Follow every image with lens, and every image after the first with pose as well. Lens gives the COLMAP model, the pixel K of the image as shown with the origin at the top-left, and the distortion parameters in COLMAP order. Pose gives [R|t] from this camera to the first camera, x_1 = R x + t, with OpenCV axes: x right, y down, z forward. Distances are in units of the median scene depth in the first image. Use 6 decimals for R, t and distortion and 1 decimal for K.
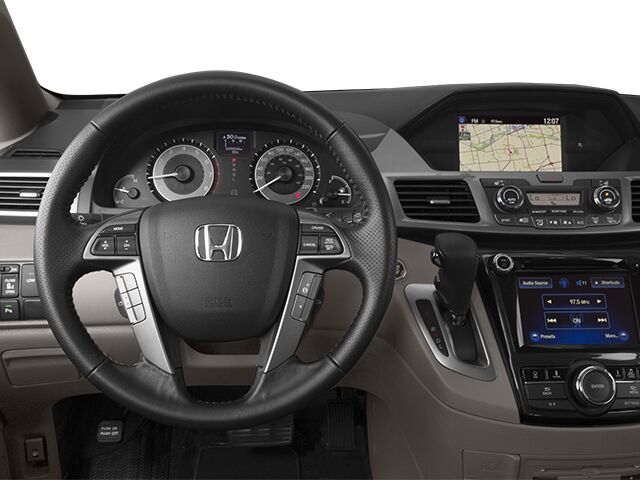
lens RADIAL K [[731.0, 0, 324.5], [0, 731.0, 235.7], [0, 0, 1]] dist [0.043288, 0.000000]
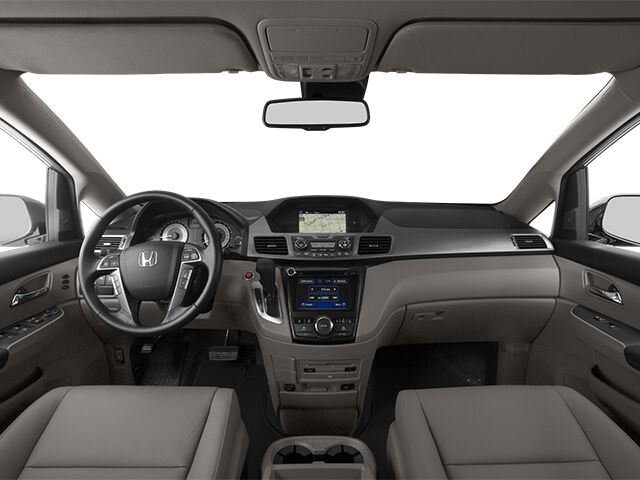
lens RADIAL K [[353.6, 0, 319.4], [0, 353.6, 244.9], [0, 0, 1]] dist [-0.046147, 0.000315]
pose [[0.996090, -0.007909, -0.087992, 0.404863], [-0.000445, 0.995523, -0.094519, 0.054158], [0.088345, 0.094189, 0.991627, -0.076467]]
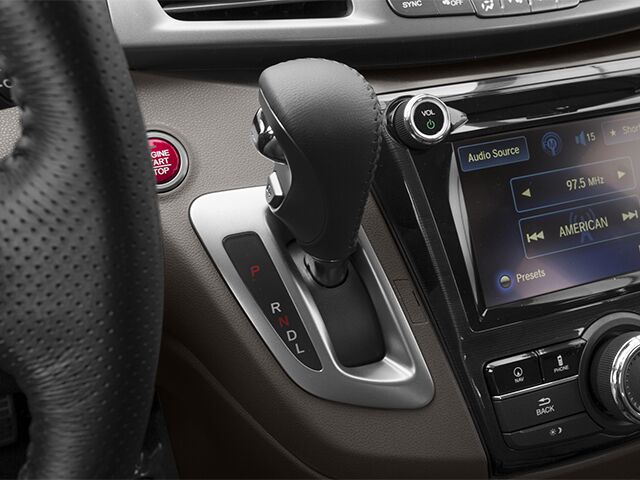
lens RADIAL K [[789.0, 0, 319.1], [0, 789.0, 238.9], [0, 0, 1]] dist [0.026304, 0.000000]
pose [[0.953656, -0.163991, 0.252284, 0.064421], [0.084533, 0.950682, 0.298424, -0.032600], [-0.288781, -0.263268, 0.920487, 0.570762]]
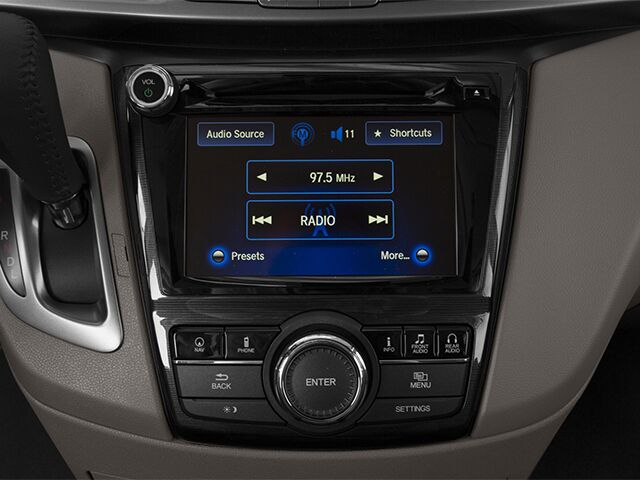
lens RADIAL K [[679.6, 0, 320.3], [0, 679.6, 242.5], [0, 0, 1]] dist [-0.012120, 0.000000]
pose [[0.995589, 0.018753, -0.091934, 0.361864], [0.005817, 0.965601, 0.259963, 0.020577], [0.093646, -0.259351, 0.961232, 0.571254]]
